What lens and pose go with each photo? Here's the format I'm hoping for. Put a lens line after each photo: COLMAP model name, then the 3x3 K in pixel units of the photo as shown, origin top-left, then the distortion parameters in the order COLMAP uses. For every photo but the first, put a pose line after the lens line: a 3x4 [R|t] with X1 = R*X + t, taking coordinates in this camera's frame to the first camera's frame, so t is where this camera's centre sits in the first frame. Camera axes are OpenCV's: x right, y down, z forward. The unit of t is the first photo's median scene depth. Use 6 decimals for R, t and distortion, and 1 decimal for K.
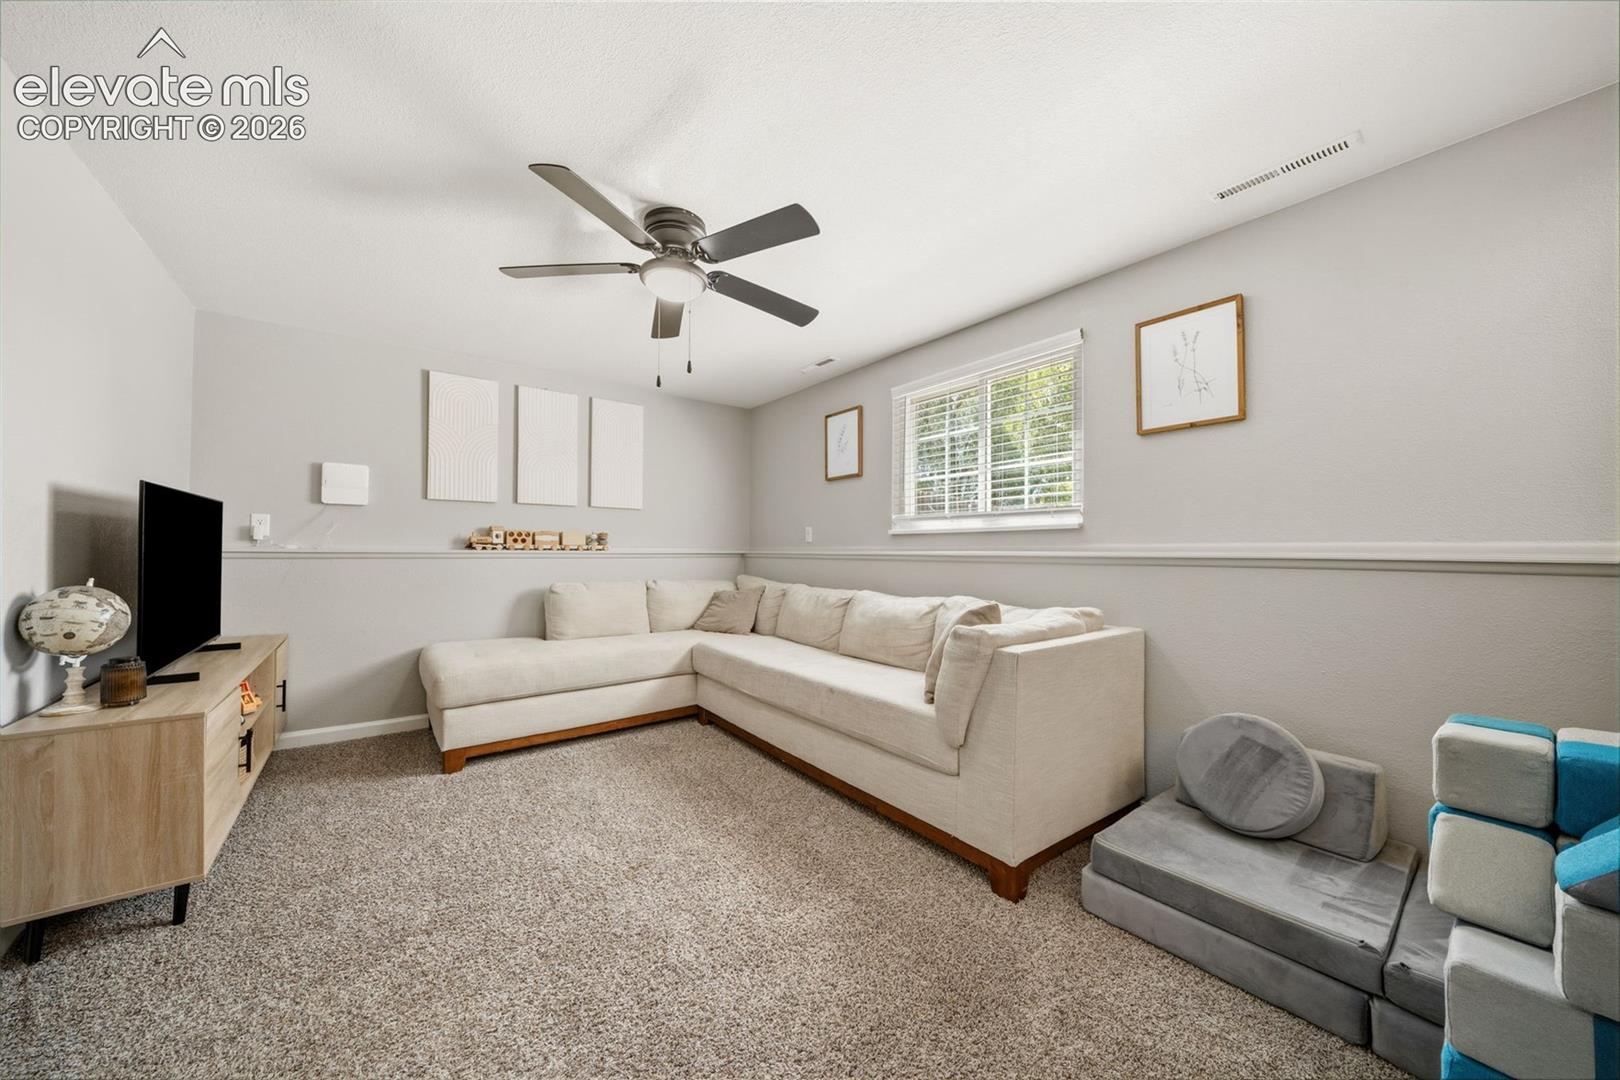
lens RADIAL K [[565.0, 0, 799.9], [0, 565.0, 543.6], [0, 0, 1]] dist [0.000515, -0.002593]
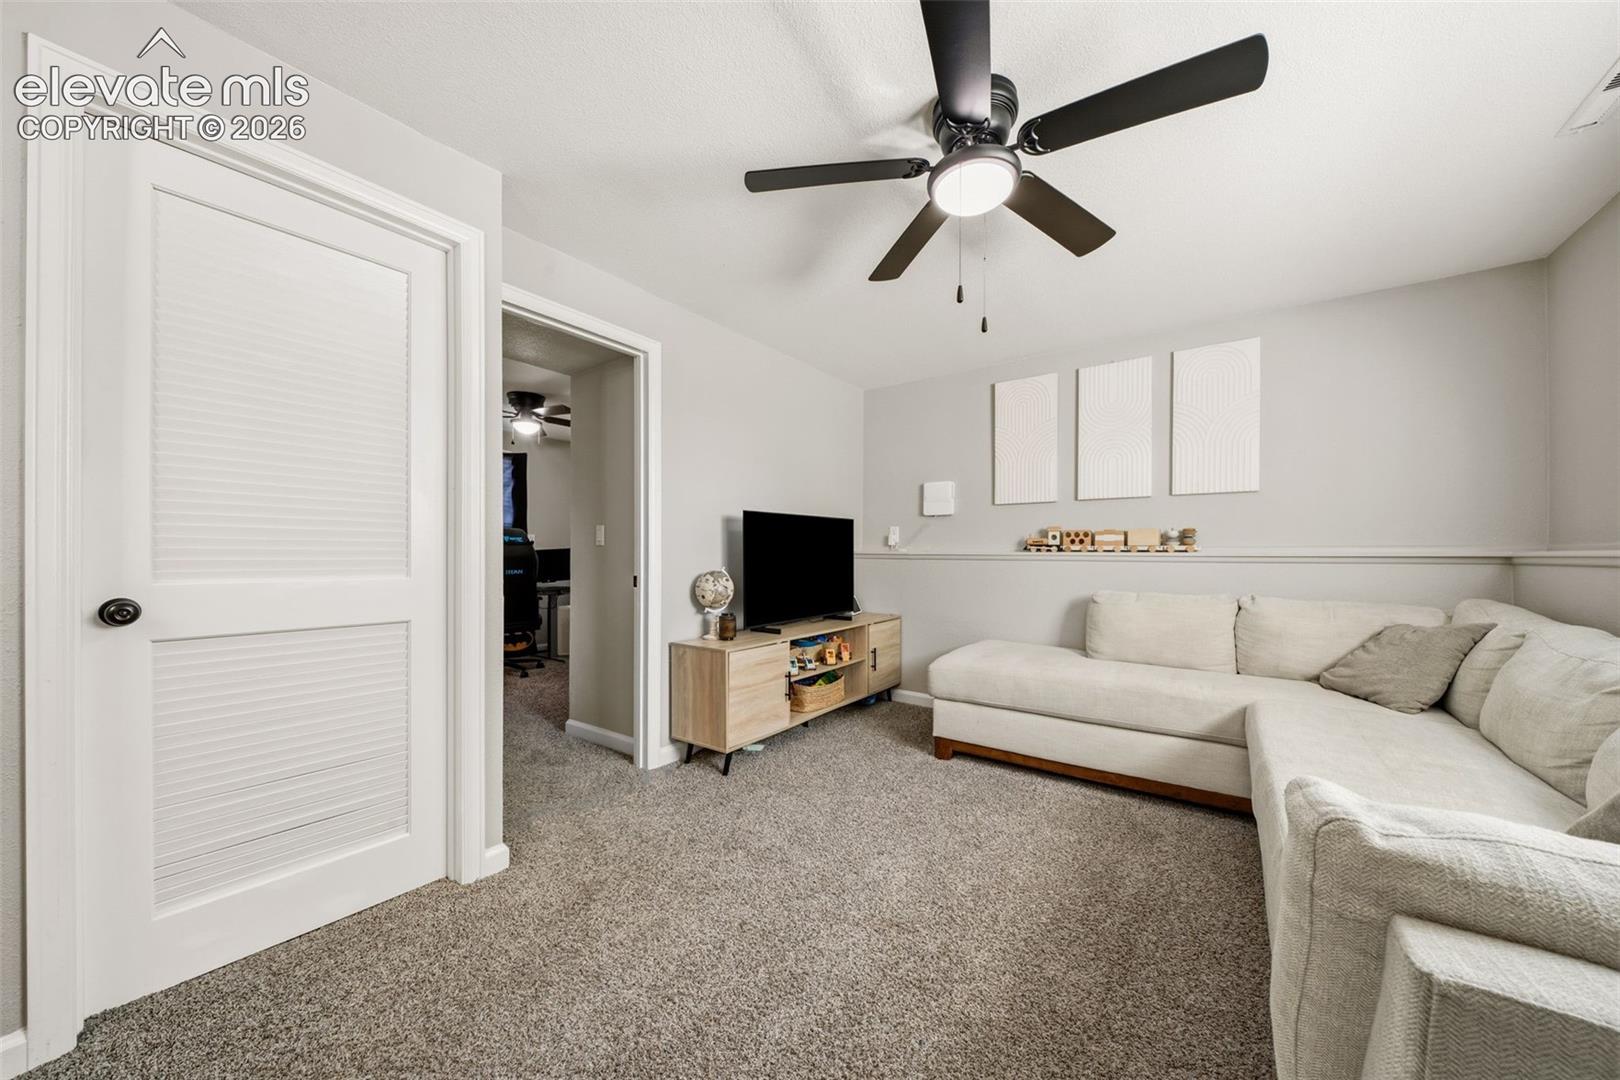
lens RADIAL K [[565.0, 0, 807.1], [0, 565.0, 557.8], [0, 0, 1]] dist [0.000515, -0.002593]
pose [[0.280832, 0.002599, -0.959753, 0.254135], [0.011196, 0.999919, 0.005984, 0.010677], [0.959692, -0.012426, 0.280781, 0.341735]]
